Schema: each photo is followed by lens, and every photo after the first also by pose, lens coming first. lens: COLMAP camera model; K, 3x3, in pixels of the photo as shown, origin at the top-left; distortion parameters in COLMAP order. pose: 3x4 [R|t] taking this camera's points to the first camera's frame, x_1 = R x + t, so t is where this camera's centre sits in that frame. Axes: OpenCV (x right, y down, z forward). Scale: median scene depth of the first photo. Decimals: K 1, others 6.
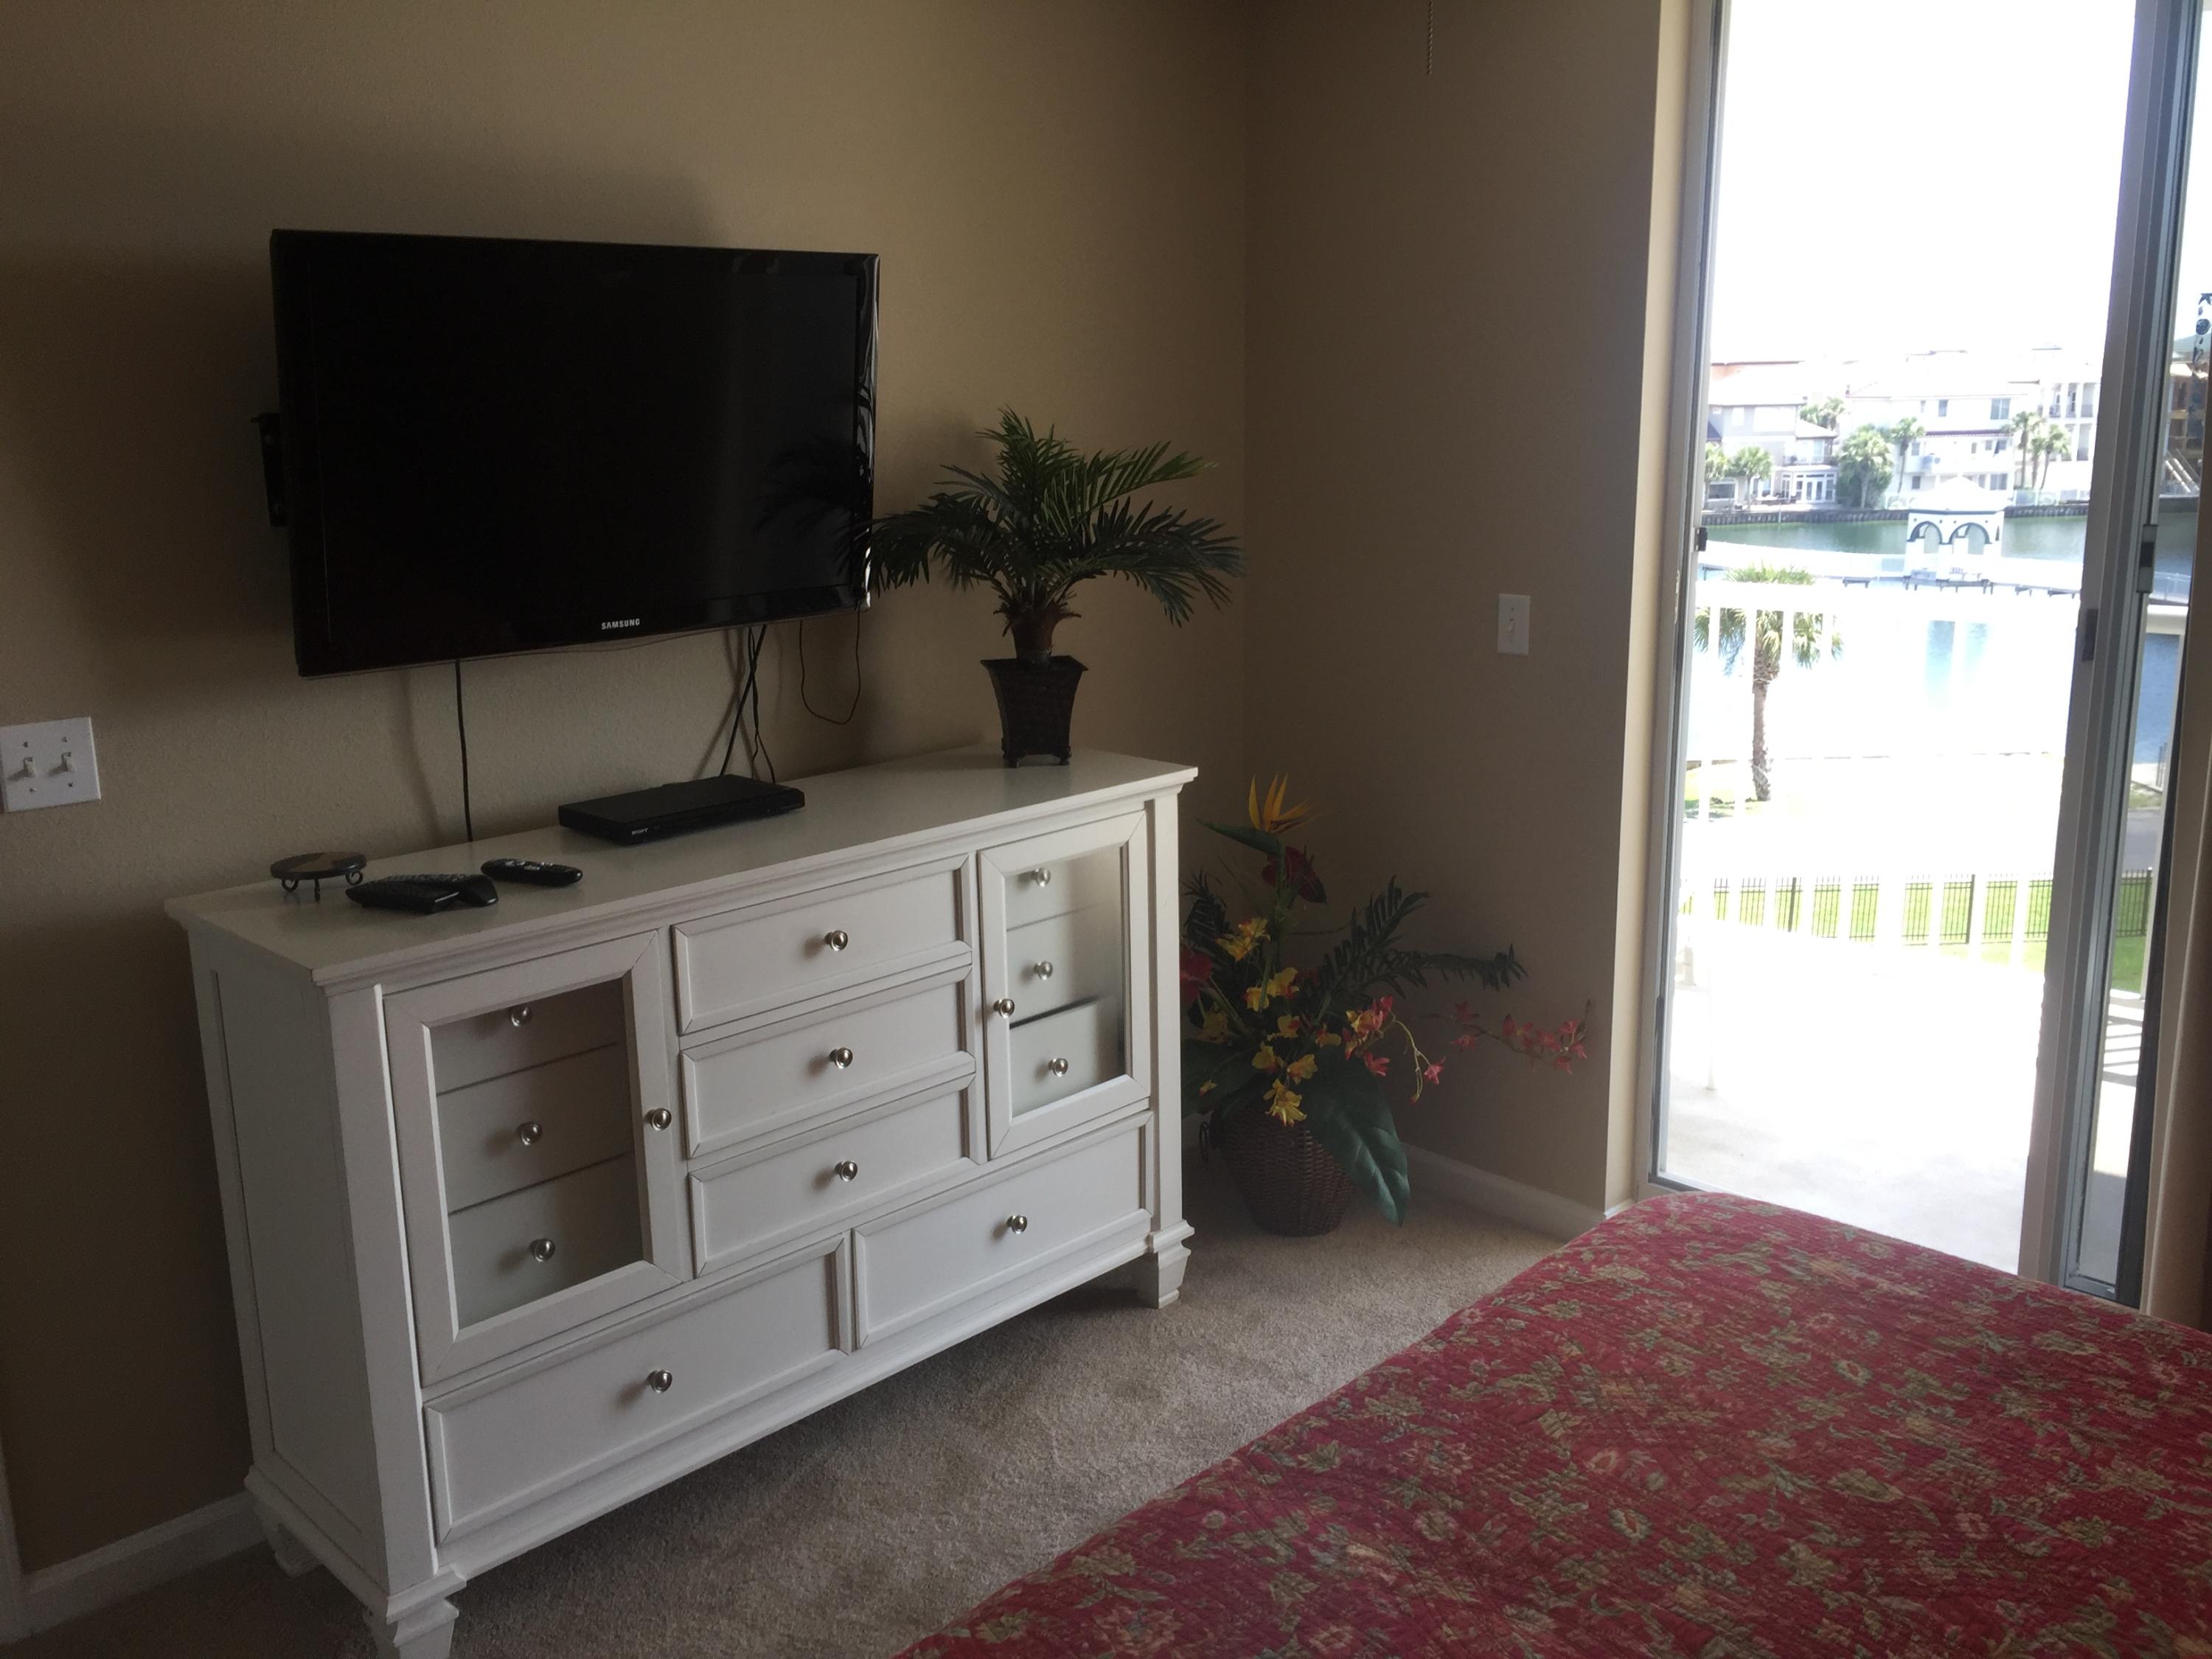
lens RADIAL K [[1903.3, 0, 1104.7], [0, 1903.3, 819.4], [0, 0, 1]] dist [0.088021, -0.121419]
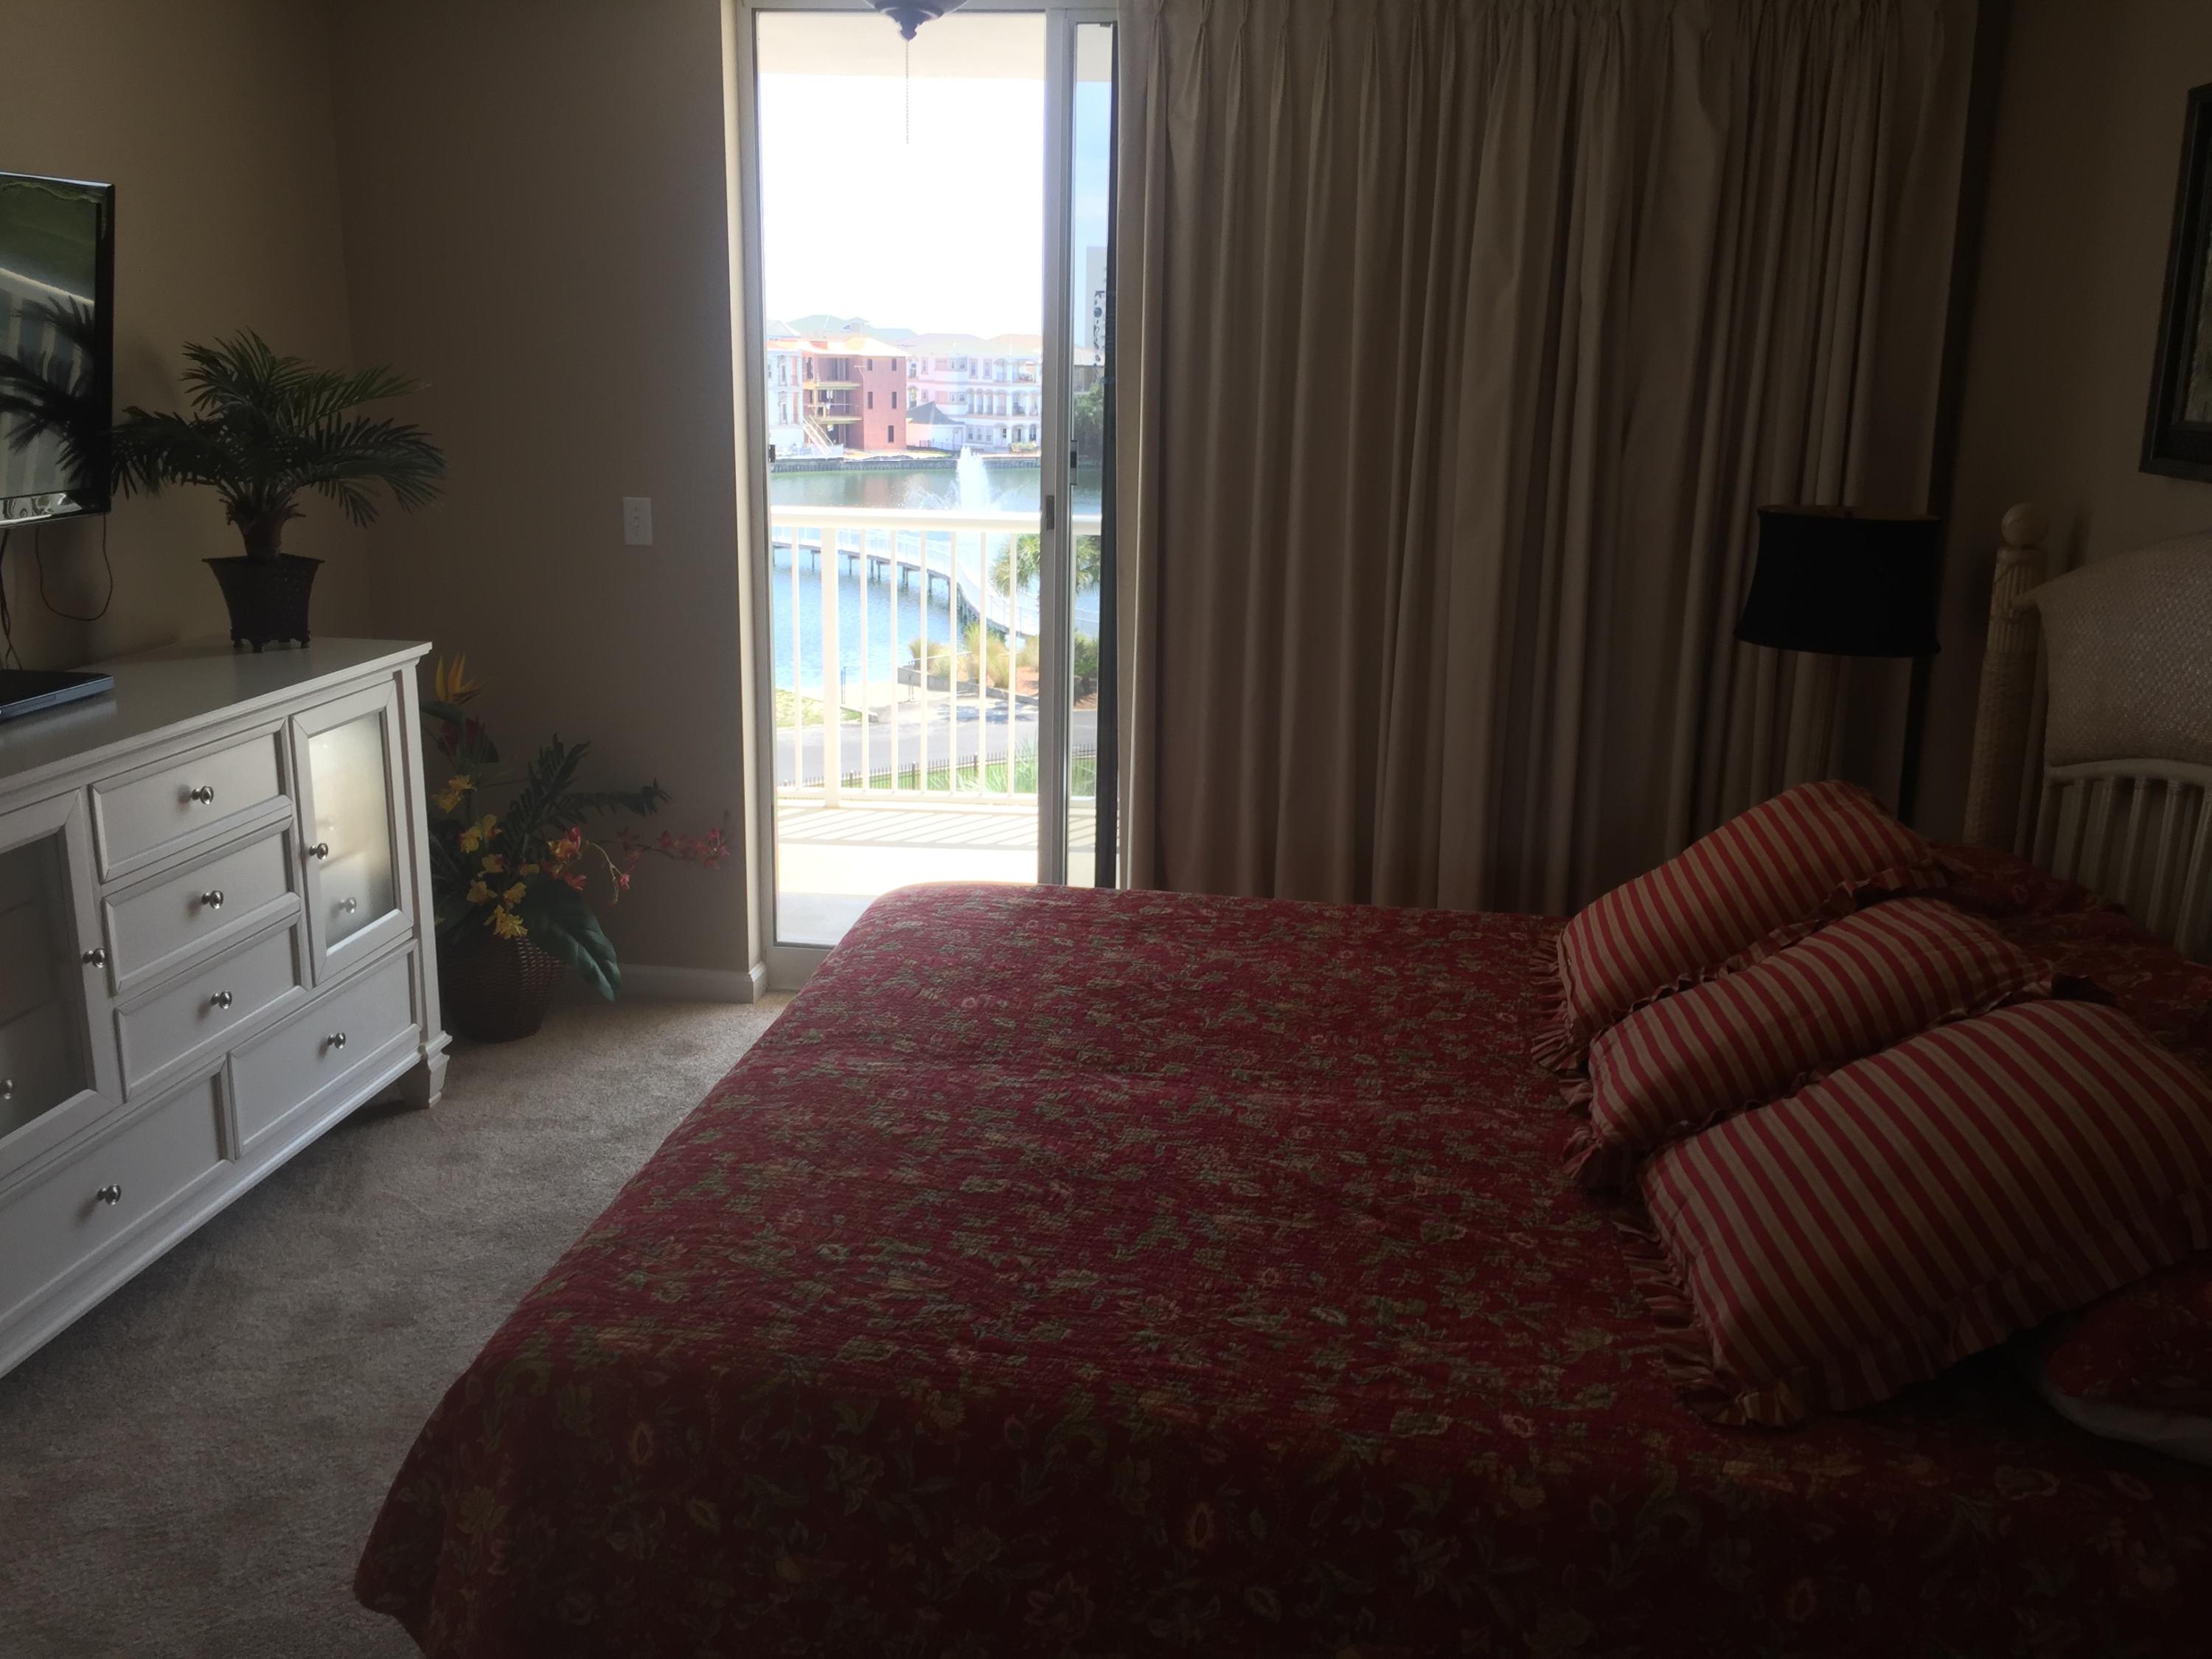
lens RADIAL K [[1903.3, 0, 1104.7], [0, 1903.3, 819.4], [0, 0, 1]] dist [0.088021, -0.121419]
pose [[0.793550, -0.116126, 0.597322, -0.407717], [0.103810, 0.993067, 0.055151, 0.070810], [-0.599585, 0.018243, 0.800103, -0.246252]]
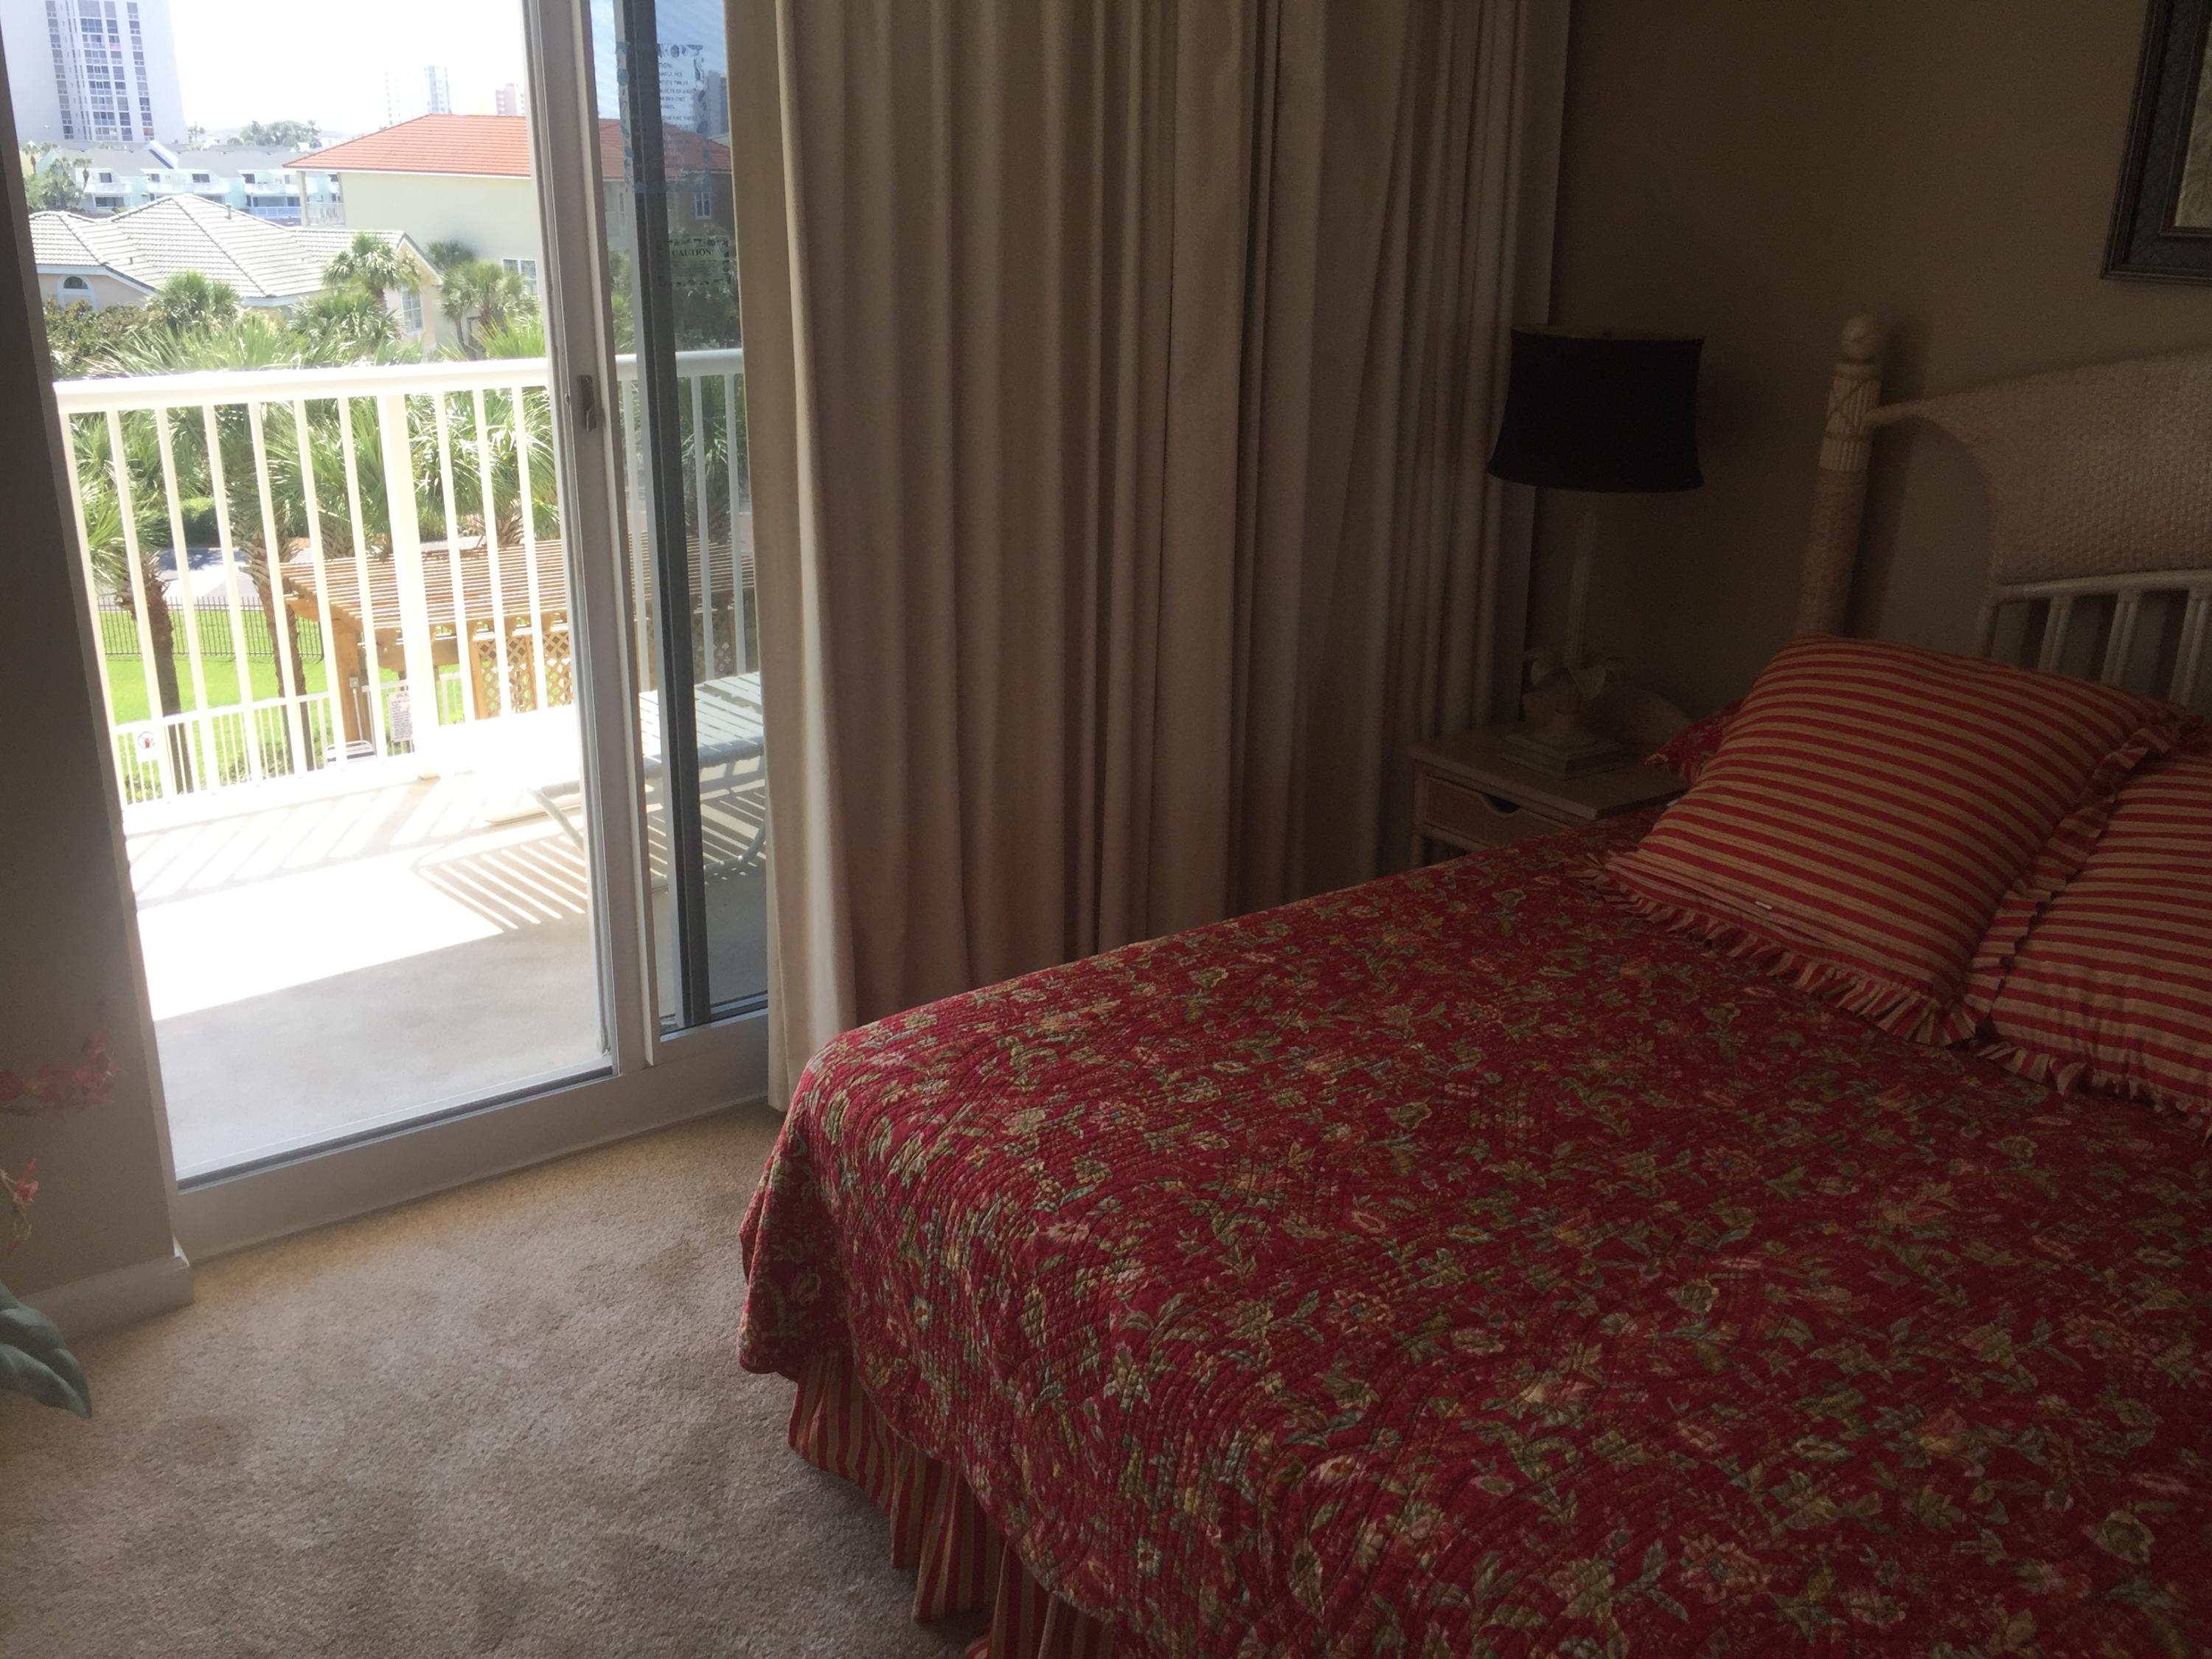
lens RADIAL K [[1903.3, 0, 1104.7], [0, 1903.3, 819.4], [0, 0, 1]] dist [0.088021, -0.121419]
pose [[0.131320, -0.316960, 0.939304, -0.450986], [0.191036, 0.937841, 0.289758, -0.133380], [-0.972759, 0.141389, 0.183708, 0.630406]]
